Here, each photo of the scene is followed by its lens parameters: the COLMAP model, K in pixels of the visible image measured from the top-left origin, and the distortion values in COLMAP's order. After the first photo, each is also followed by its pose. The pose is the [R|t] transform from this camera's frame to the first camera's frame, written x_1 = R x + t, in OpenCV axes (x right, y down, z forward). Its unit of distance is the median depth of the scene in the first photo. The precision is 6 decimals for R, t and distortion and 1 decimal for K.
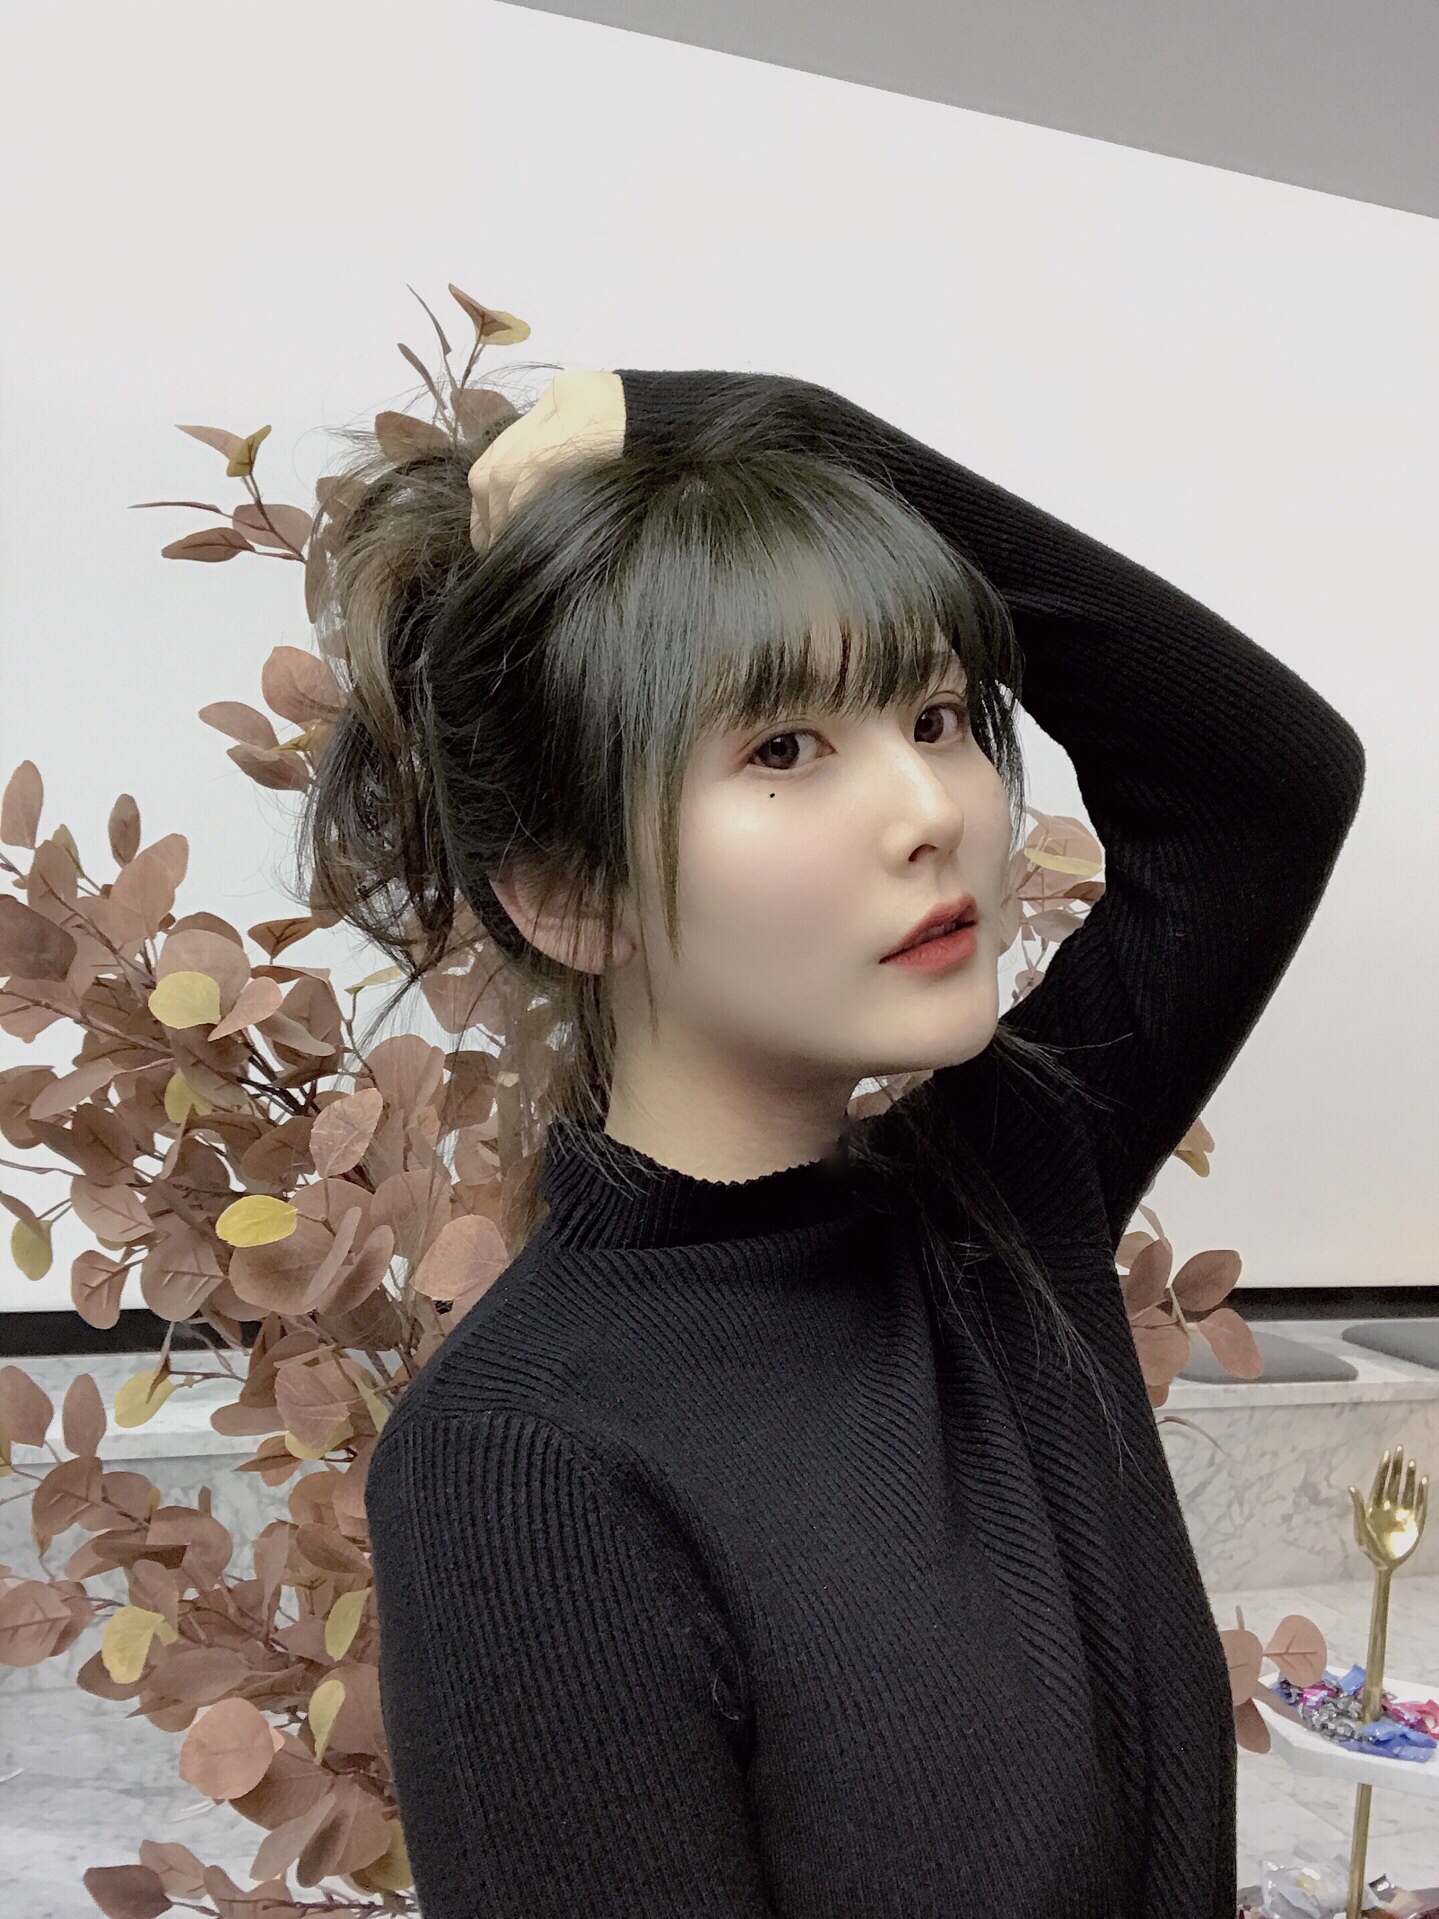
lens RADIAL K [[1773.2, 0, 719.5], [0, 1773.2, 959.5], [0, 0, 1]] dist [0.048379, -0.133365]
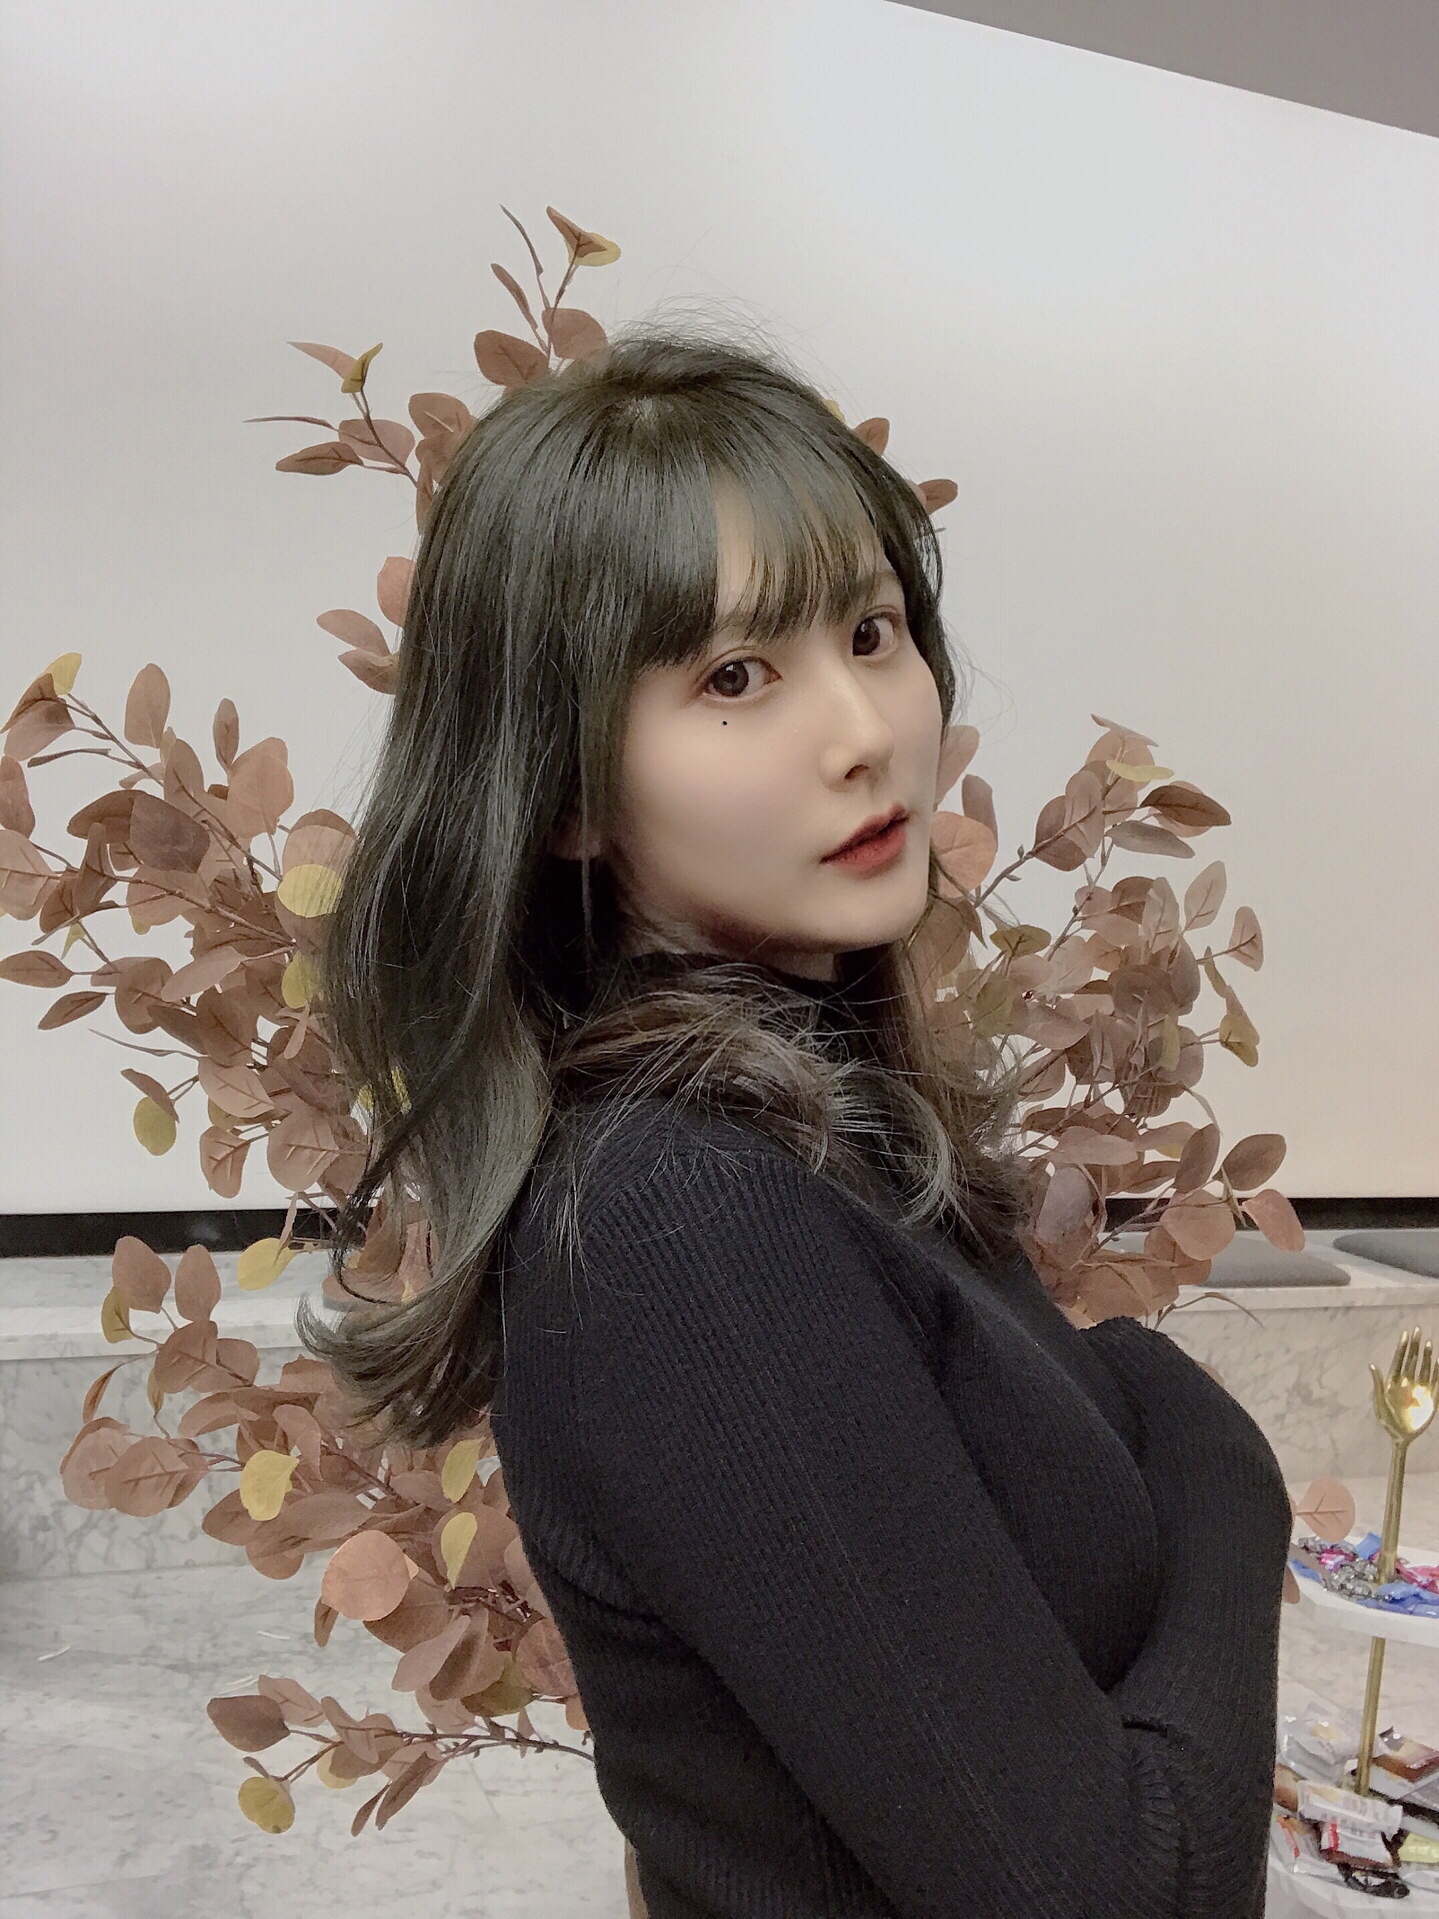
lens RADIAL K [[1764.5, 0, 711.5], [0, 1764.5, 956.6], [0, 0, 1]] dist [0.090335, -0.251605]
pose [[0.999959, 0.006019, 0.006816, -0.058969], [-0.006300, 0.999095, 0.042057, 0.014013], [-0.006557, -0.042098, 0.999092, -0.056559]]
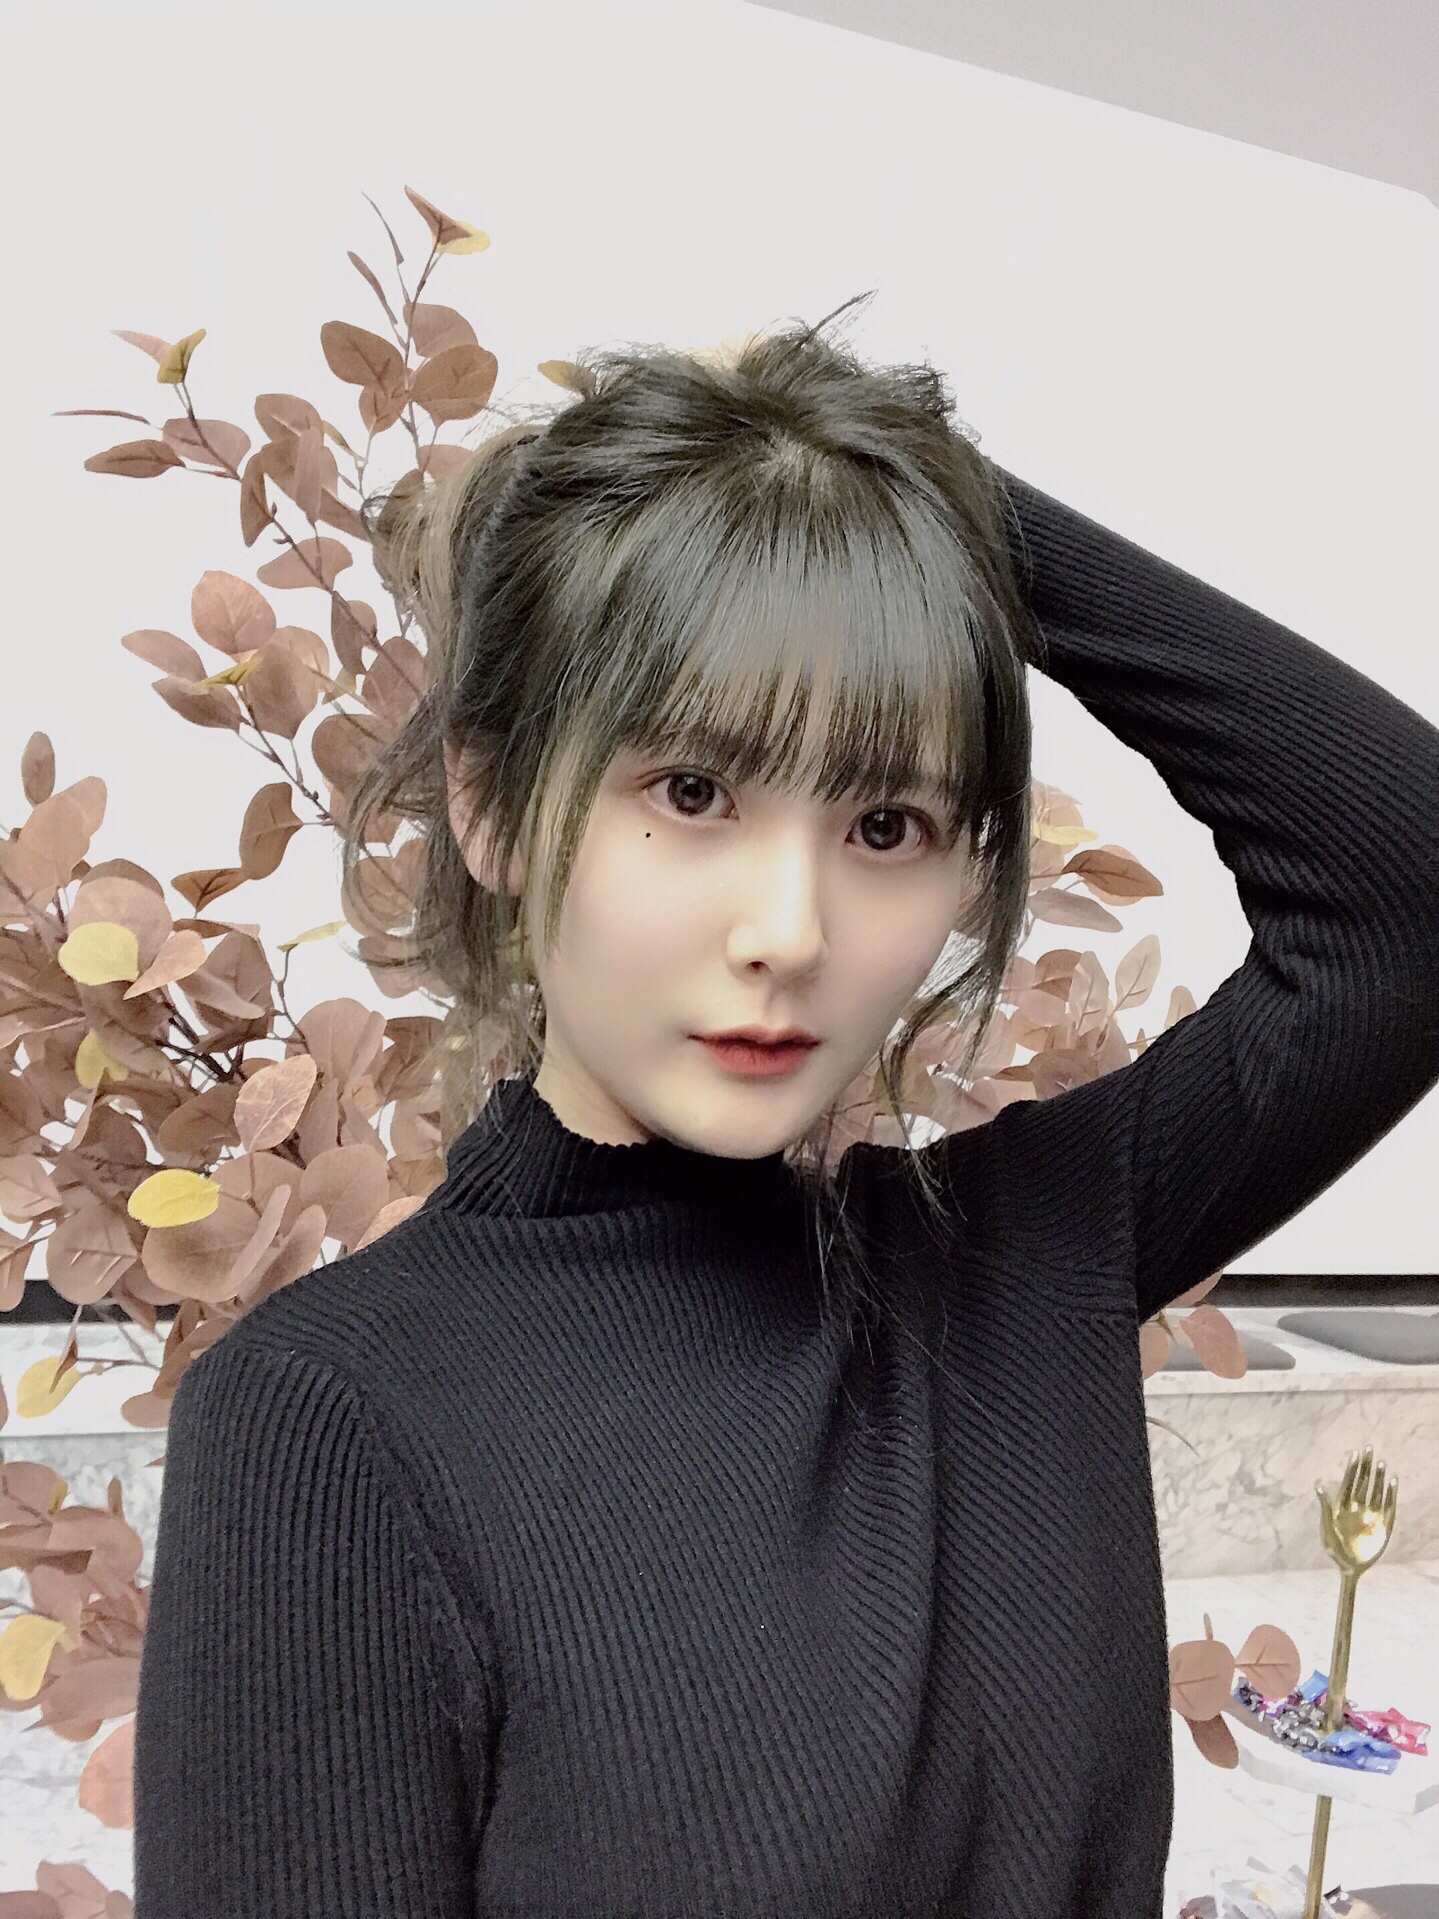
lens RADIAL K [[1773.2, 0, 719.5], [0, 1773.2, 959.5], [0, 0, 1]] dist [0.048379, -0.133365]
pose [[0.999046, 0.021363, 0.038077, -0.015262], [-0.021867, 0.999678, 0.012872, 0.006060], [-0.037789, -0.013692, 0.999192, 0.066255]]
